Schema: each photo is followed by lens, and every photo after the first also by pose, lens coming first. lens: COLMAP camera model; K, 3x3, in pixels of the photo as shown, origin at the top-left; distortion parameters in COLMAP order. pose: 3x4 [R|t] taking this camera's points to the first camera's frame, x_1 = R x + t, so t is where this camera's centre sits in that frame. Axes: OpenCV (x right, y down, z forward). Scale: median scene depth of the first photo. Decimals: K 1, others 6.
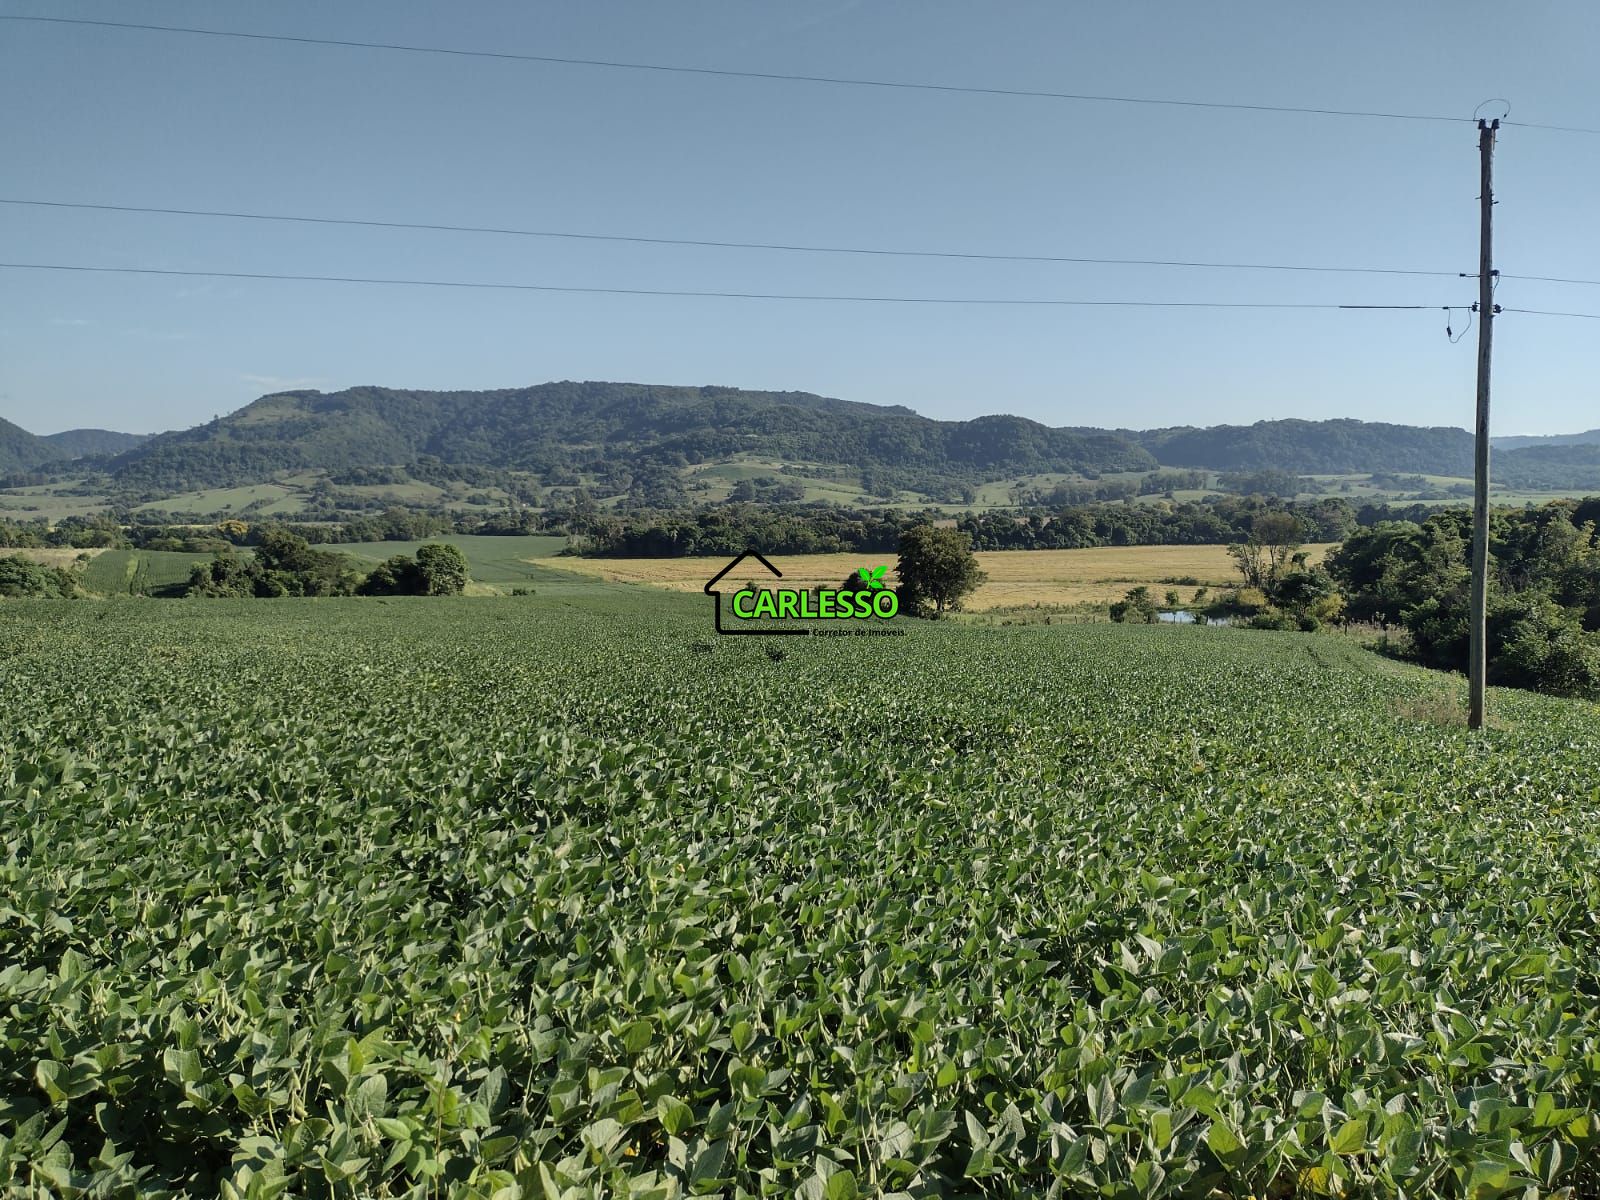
lens RADIAL K [[1183.9, 0, 808.1], [0, 1183.9, 613.9], [0, 0, 1]] dist [0.095785, -0.130900]
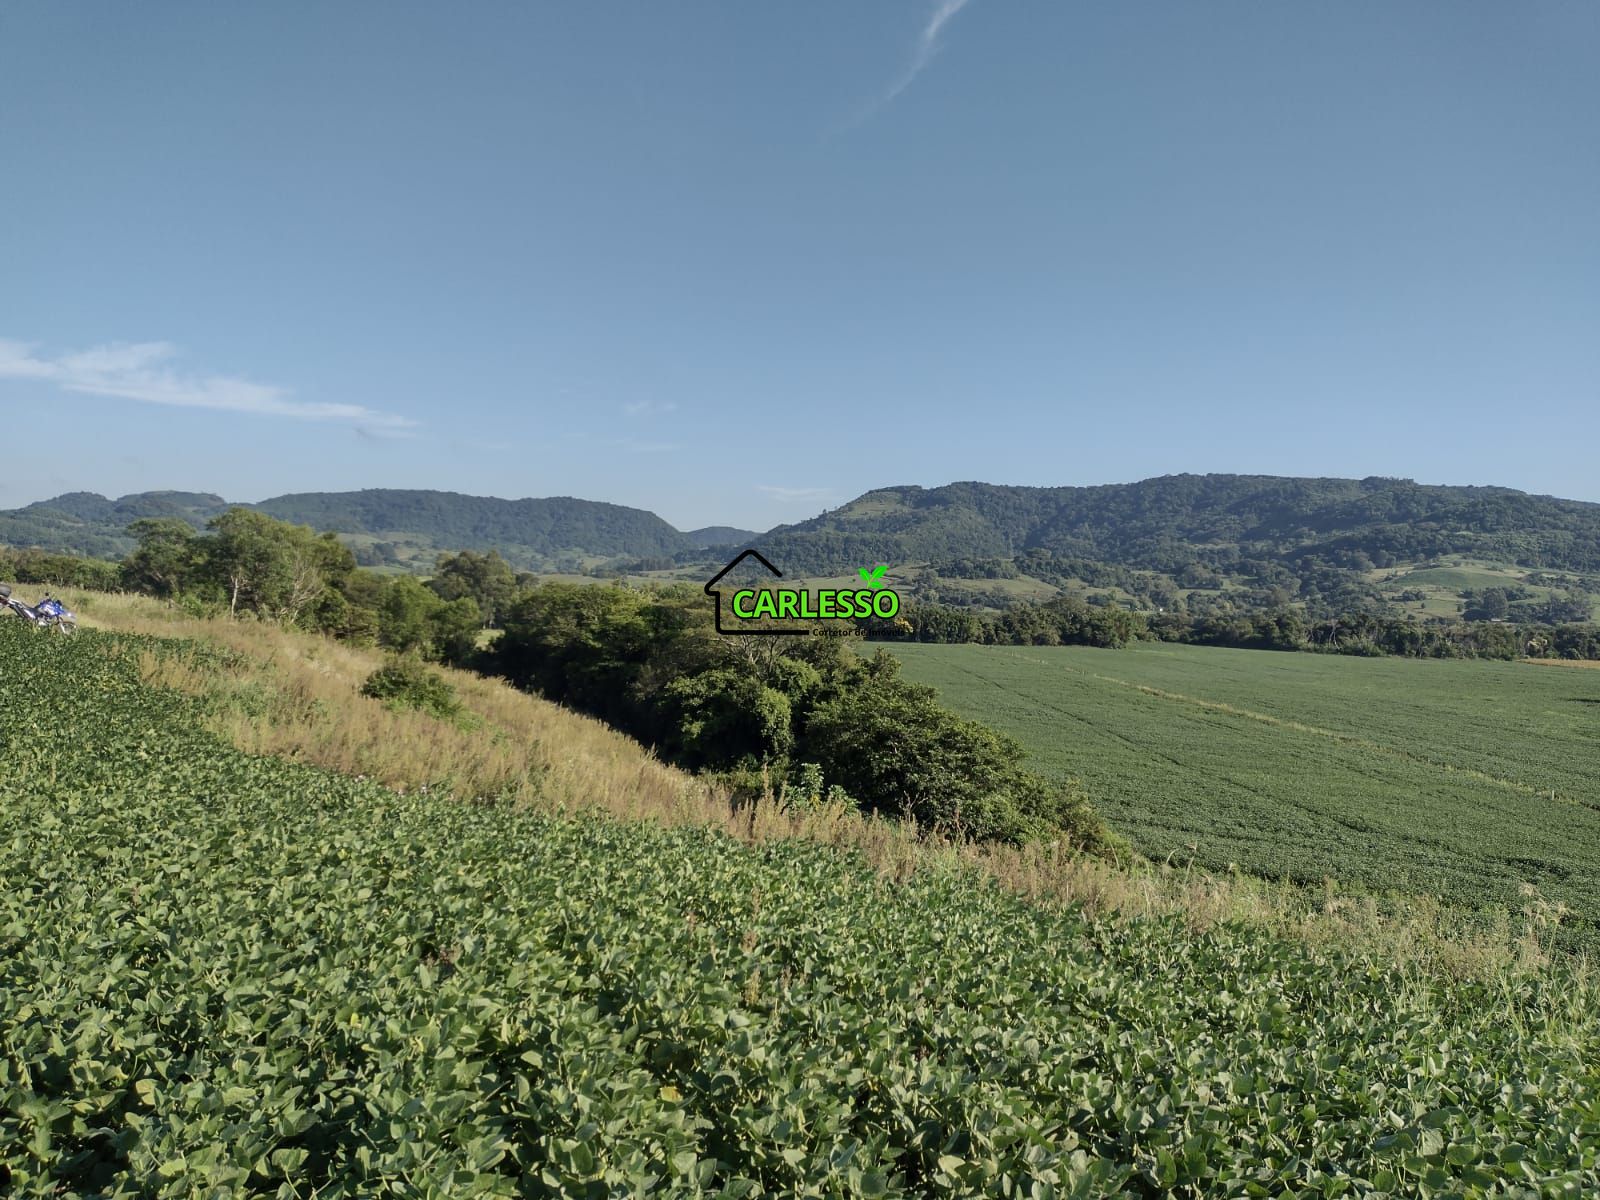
lens RADIAL K [[1254.9, 0, 824.1], [0, 1254.9, 608.0], [0, 0, 1]] dist [0.116638, -0.092953]
pose [[0.899839, 0.051664, -0.433151, -0.056860], [-0.093307, 0.992776, -0.075425, -0.005892], [0.426125, 0.108287, 0.898160, 0.110979]]
